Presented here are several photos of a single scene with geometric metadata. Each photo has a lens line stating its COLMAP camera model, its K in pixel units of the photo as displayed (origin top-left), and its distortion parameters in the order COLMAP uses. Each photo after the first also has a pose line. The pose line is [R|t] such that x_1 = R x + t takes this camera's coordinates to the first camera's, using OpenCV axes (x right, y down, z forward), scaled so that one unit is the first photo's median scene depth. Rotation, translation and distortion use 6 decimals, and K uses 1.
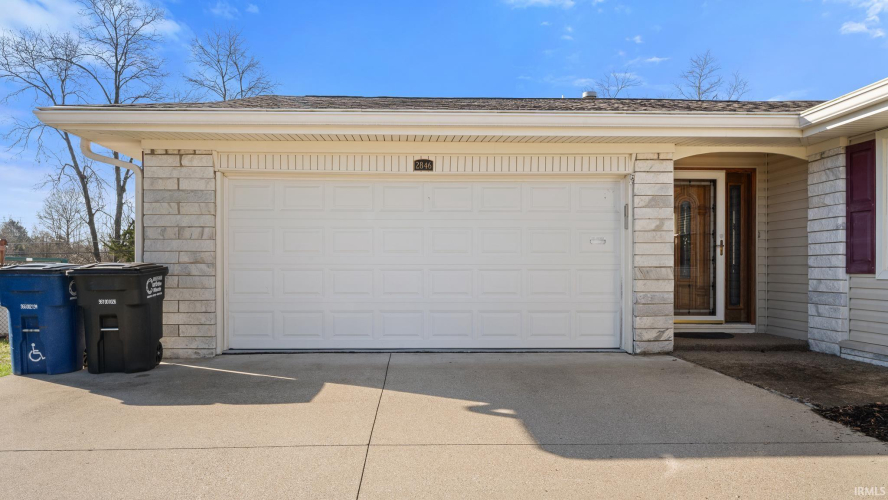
lens RADIAL K [[577.5, 0, 438.3], [0, 577.5, 272.3], [0, 0, 1]] dist [-0.003596, -0.001311]
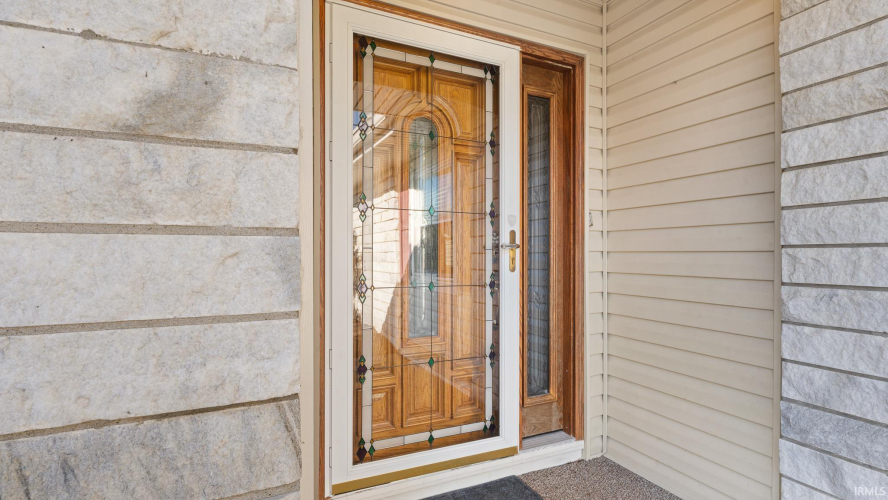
lens RADIAL K [[439.3, 0, 445.4], [0, 439.3, 252.5], [0, 0, 1]] dist [-0.006670, -0.000943]
pose [[0.922953, 0.002848, 0.384902, 0.341809], [0.002051, 0.999922, -0.012318, -0.038181], [-0.384907, 0.012158, 0.922875, 0.754848]]
